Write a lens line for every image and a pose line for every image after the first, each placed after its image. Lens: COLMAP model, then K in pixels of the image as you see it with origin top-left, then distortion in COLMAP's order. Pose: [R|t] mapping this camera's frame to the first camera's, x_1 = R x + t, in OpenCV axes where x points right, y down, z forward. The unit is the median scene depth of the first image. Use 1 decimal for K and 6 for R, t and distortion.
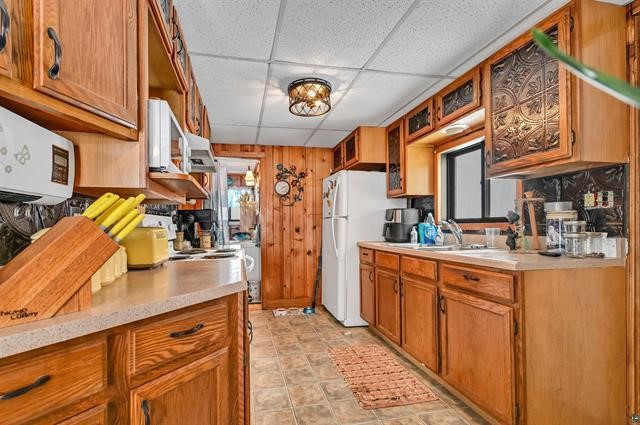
lens RADIAL K [[324.7, 0, 318.5], [0, 324.7, 229.9], [0, 0, 1]] dist [-0.000260, -0.000036]
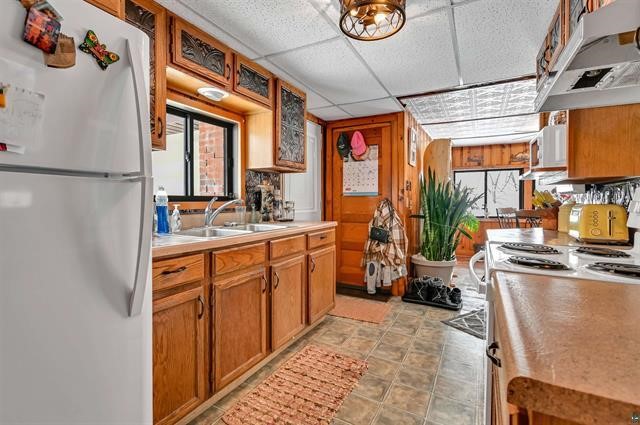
lens RADIAL K [[303.2, 0, 319.5], [0, 303.2, 202.3], [0, 0, 1]] dist [0.091091, -0.000108]
pose [[-0.745600, 0.004742, 0.666377, -0.373547], [0.012170, 0.999905, 0.006501, -0.022142], [-0.666283, 0.012957, -0.745586, 1.556866]]
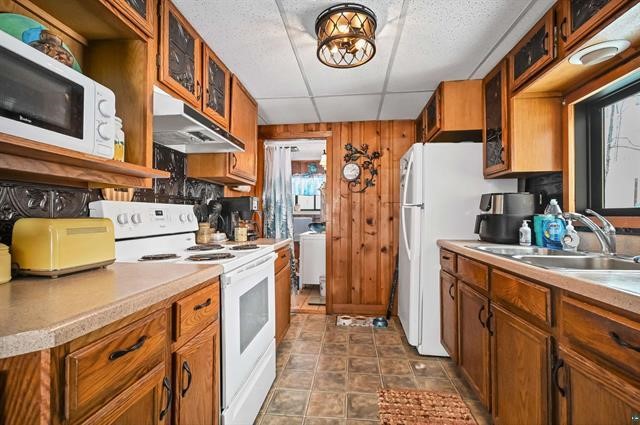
lens RADIAL K [[320.3, 0, 320.0], [0, 320.3, 212.5], [0, 0, 1]] dist [0.000346, -0.000601]
pose [[0.940569, 0.007278, -0.339524, 0.118477], [-0.014440, 0.999723, -0.018573, -0.007252], [0.339295, 0.022372, 0.940414, 0.240909]]
